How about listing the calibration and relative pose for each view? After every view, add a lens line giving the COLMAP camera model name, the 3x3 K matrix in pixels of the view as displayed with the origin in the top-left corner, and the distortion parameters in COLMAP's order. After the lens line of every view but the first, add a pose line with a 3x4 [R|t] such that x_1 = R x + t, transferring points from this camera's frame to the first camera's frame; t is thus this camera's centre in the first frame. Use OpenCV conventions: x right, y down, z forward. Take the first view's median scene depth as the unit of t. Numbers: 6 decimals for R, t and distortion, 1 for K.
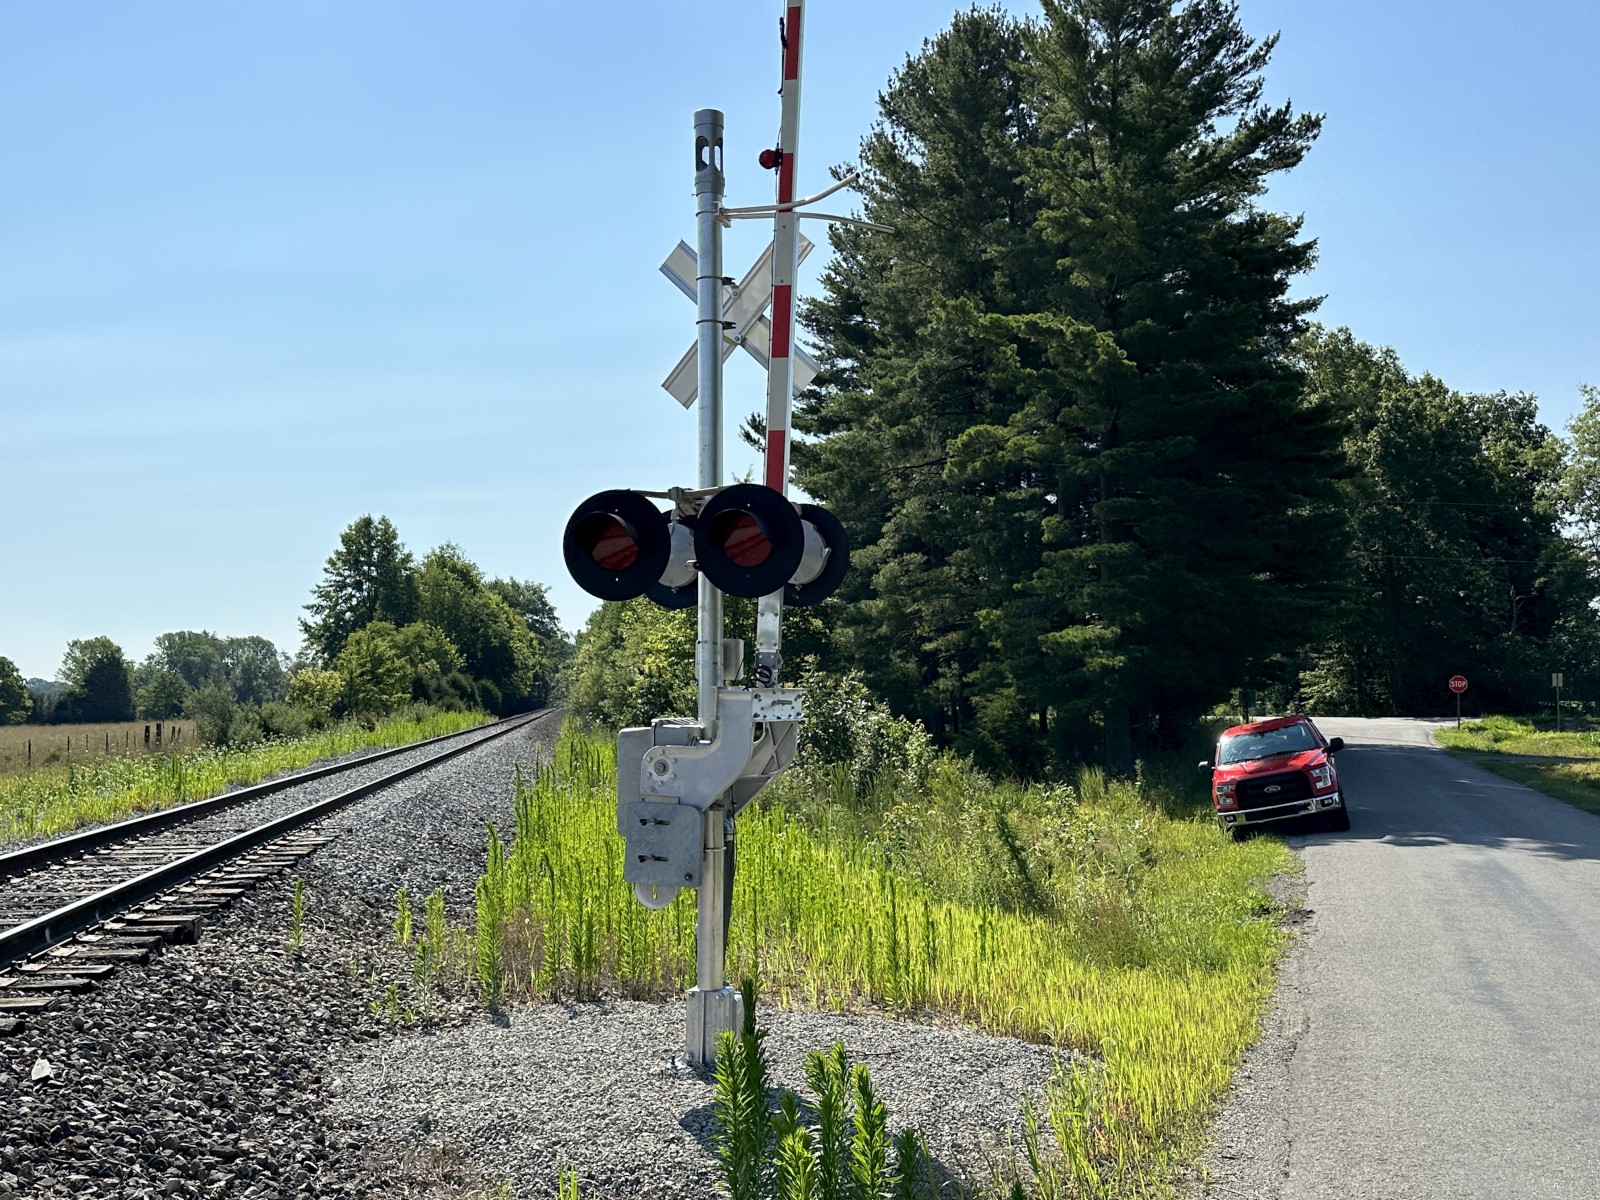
lens RADIAL K [[1645.5, 0, 800.0], [0, 1645.5, 600.0], [0, 0, 1]] dist [0.000790, -0.000487]
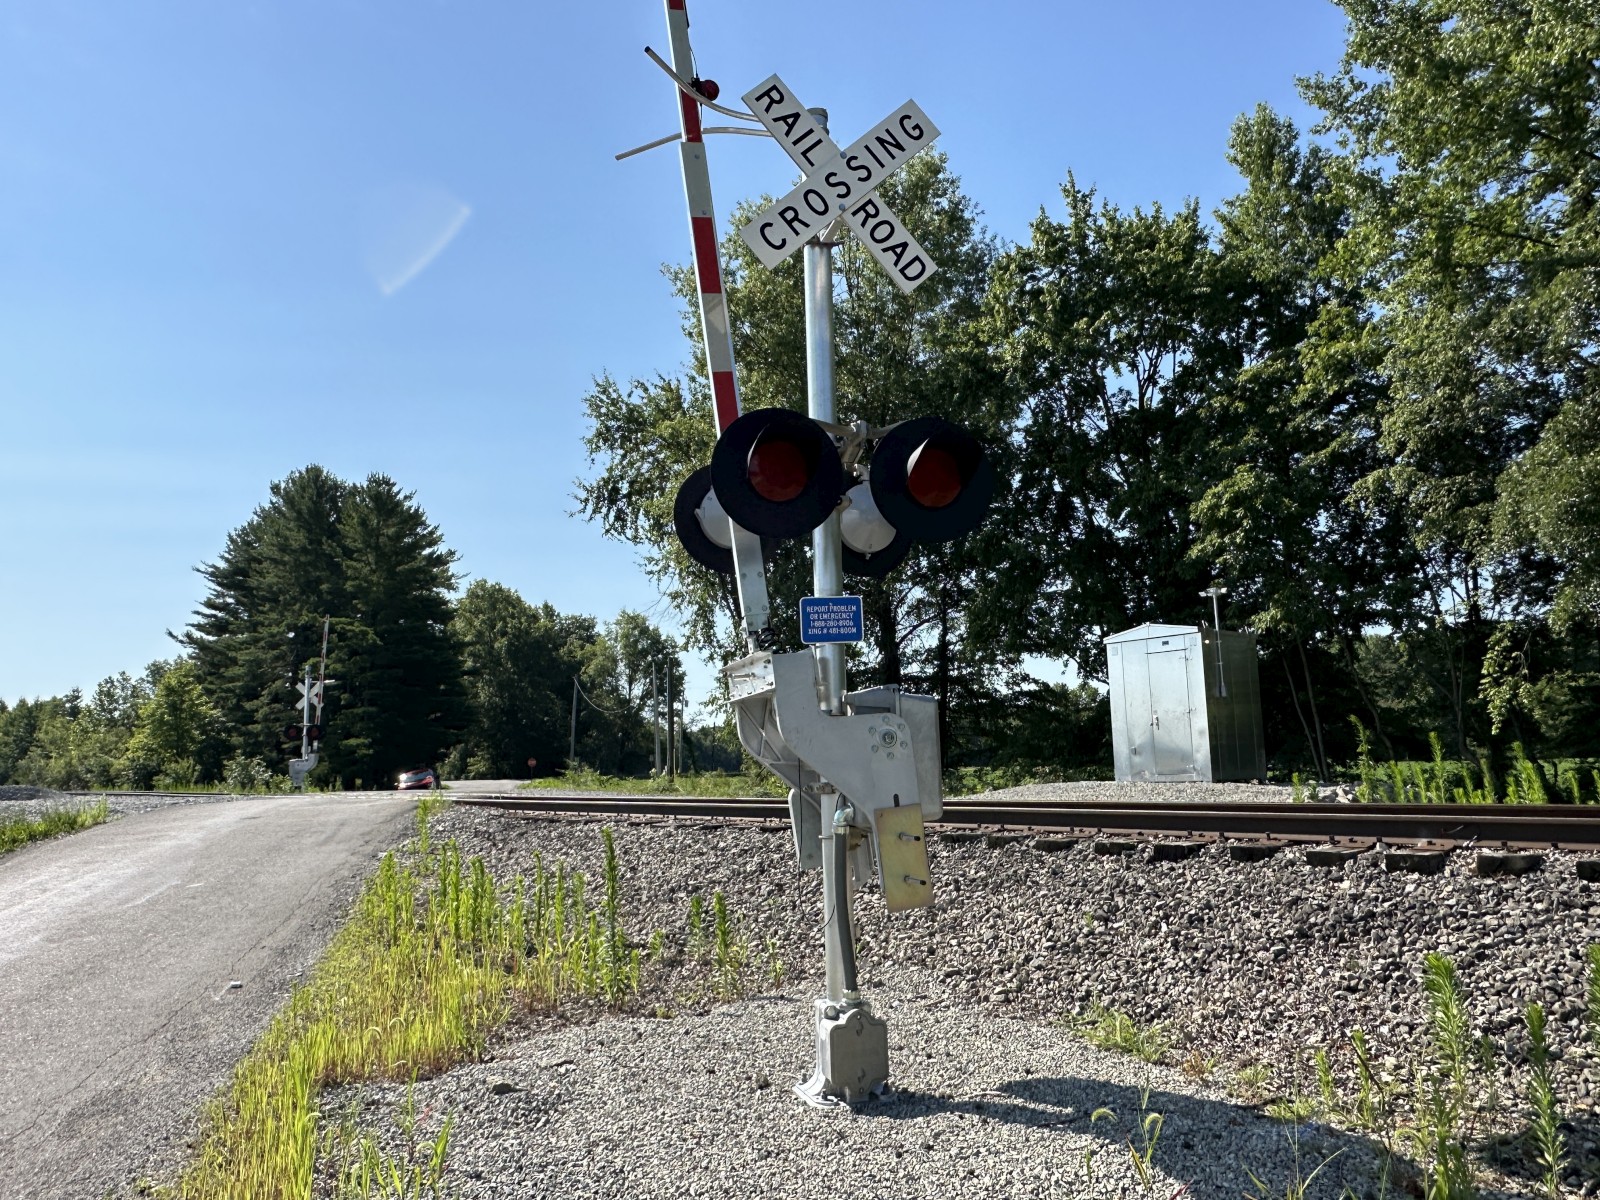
lens RADIAL K [[1286.3, 0, 800.0], [0, 1286.3, 600.0], [0, 0, 1]] dist [0.001126, 0.000698]
pose [[0.872596, 0.052607, 0.485601, -0.161458], [-0.012243, 0.996226, -0.085925, -0.027060], [-0.488289, 0.069032, 0.869947, -0.841942]]
